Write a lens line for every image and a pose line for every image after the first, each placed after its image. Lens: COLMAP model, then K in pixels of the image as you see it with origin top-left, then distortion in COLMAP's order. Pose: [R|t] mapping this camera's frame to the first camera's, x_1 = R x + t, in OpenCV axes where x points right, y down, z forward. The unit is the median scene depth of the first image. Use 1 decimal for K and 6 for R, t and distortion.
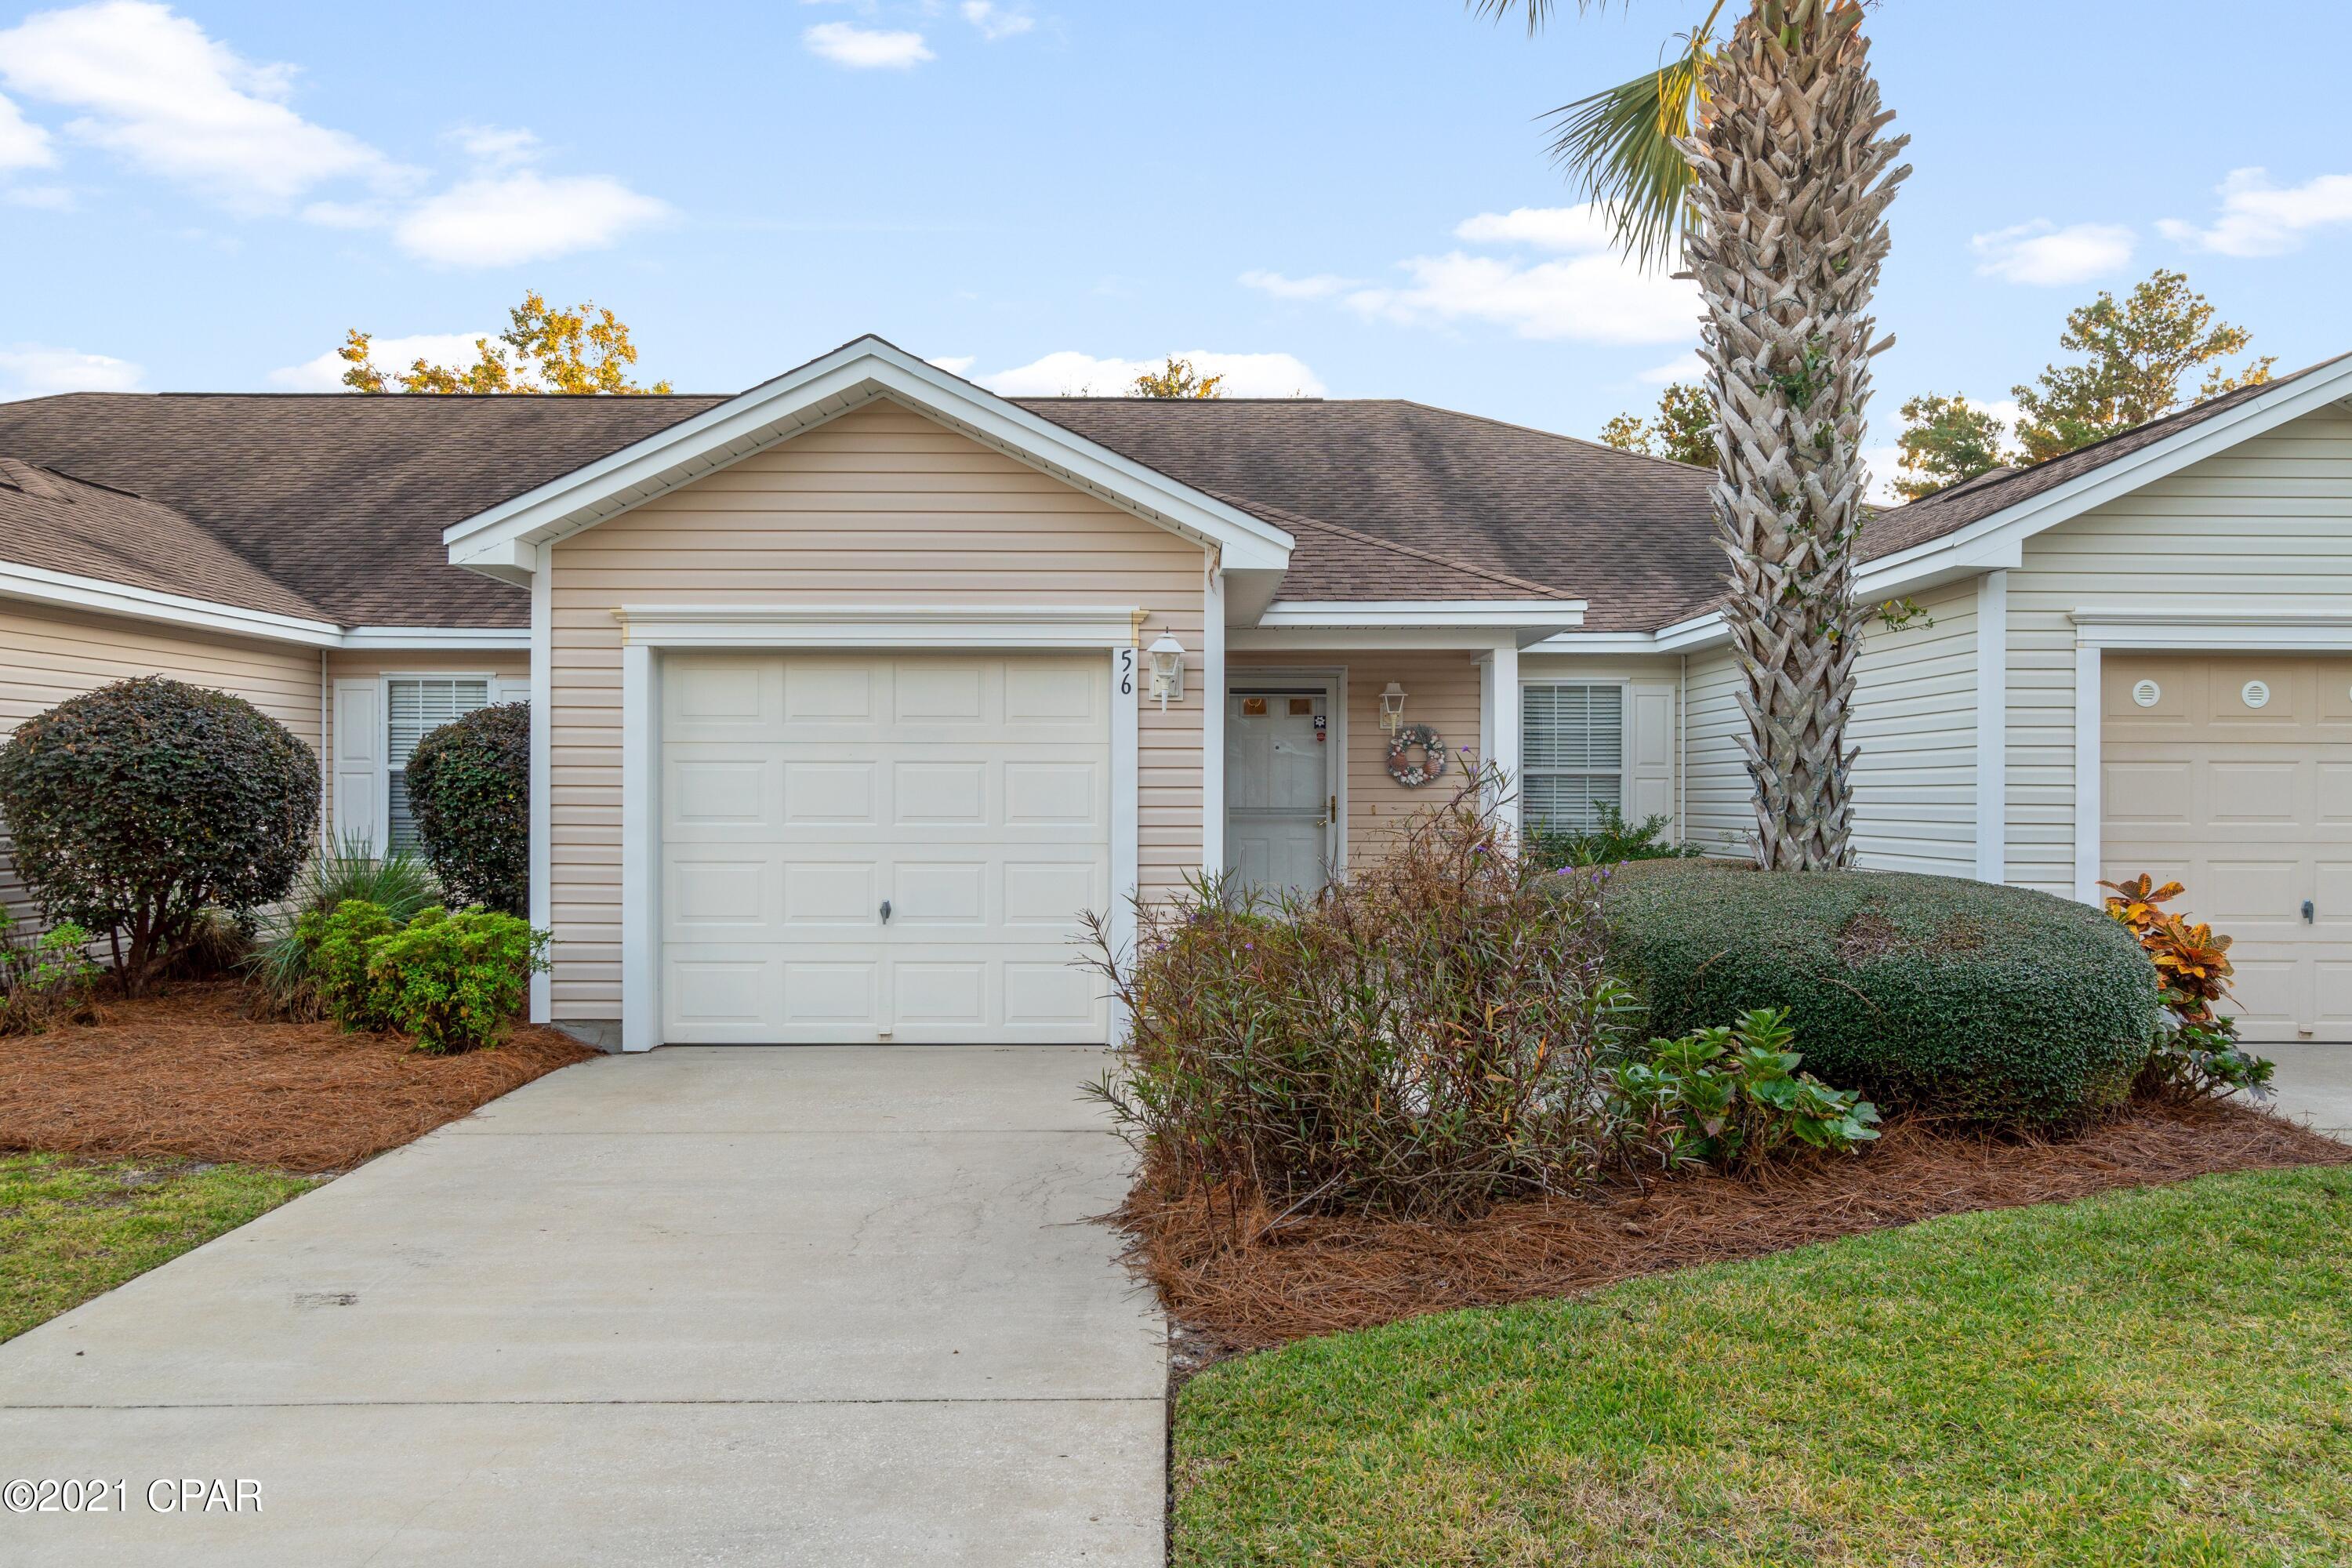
lens RADIAL K [[1840.2, 0, 1176.5], [0, 1840.2, 794.1], [0, 0, 1]] dist [0.000537, 0.003674]
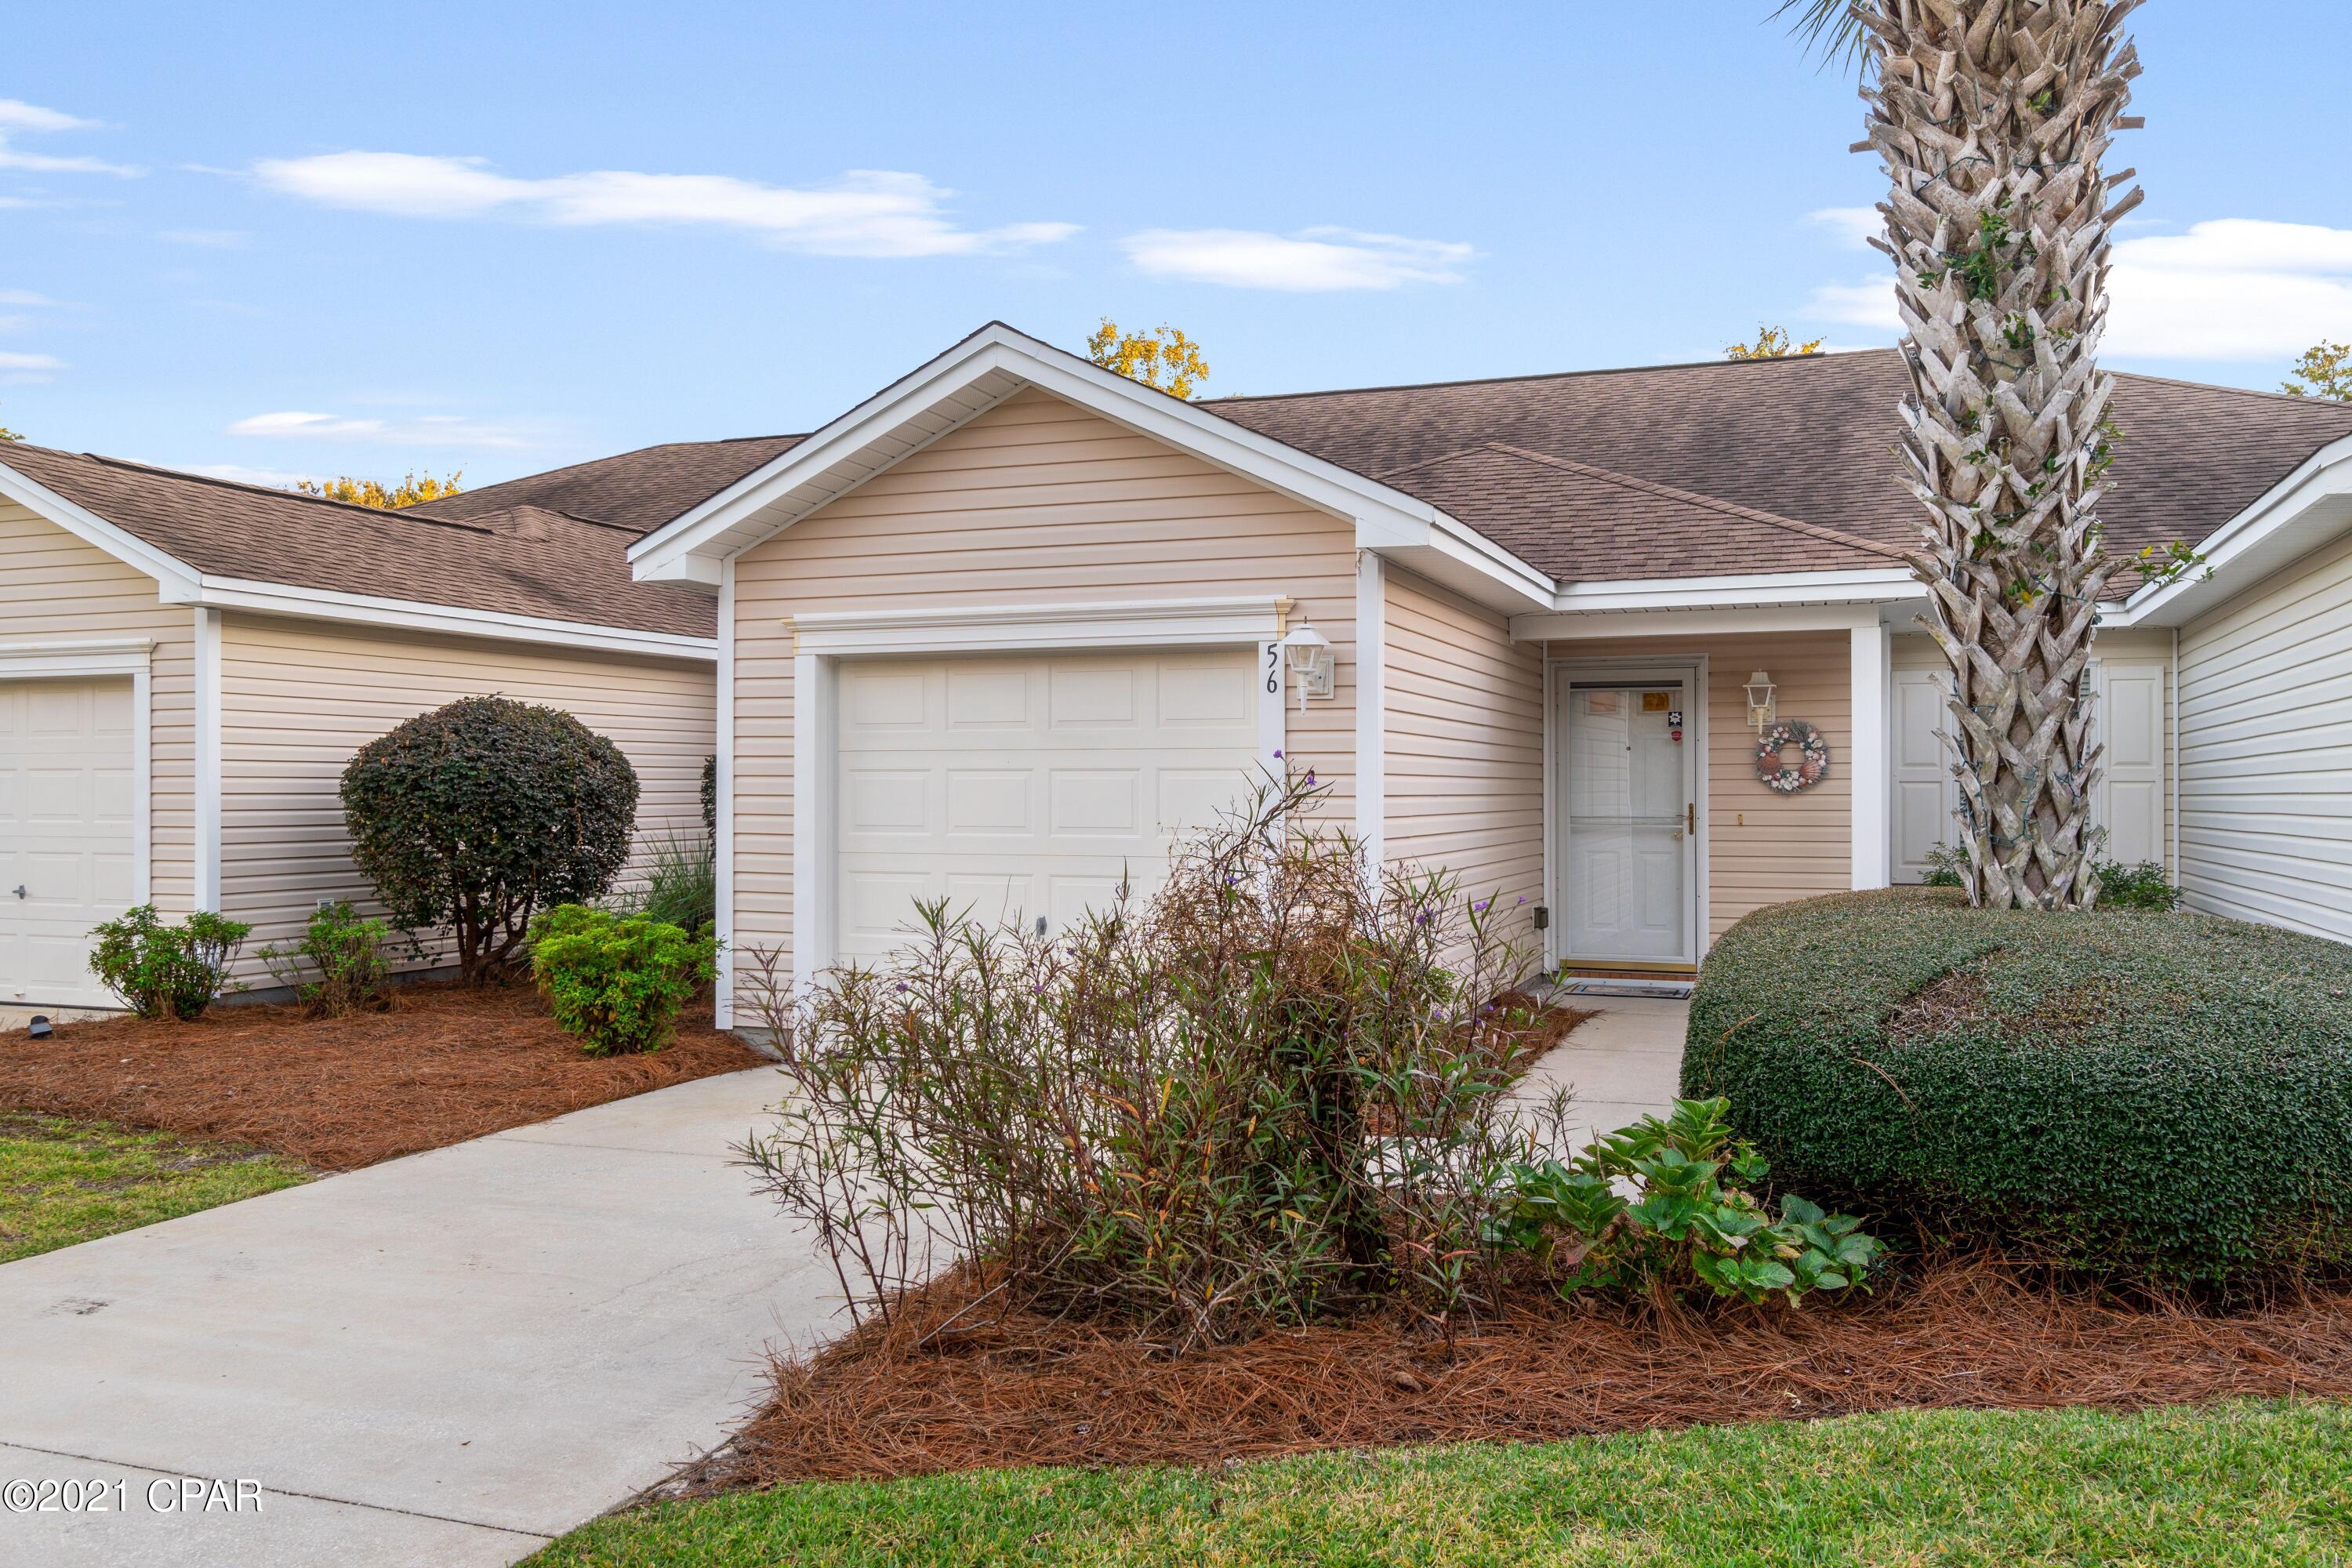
lens RADIAL K [[1840.2, 0, 1175.7], [0, 1840.2, 774.4], [0, 0, 1]] dist [0.000537, 0.003674]
pose [[0.930487, -0.004602, -0.366295, 0.265951], [0.000419, 0.999934, -0.011499, -0.004312], [0.366324, 0.010546, 0.930428, 0.150972]]
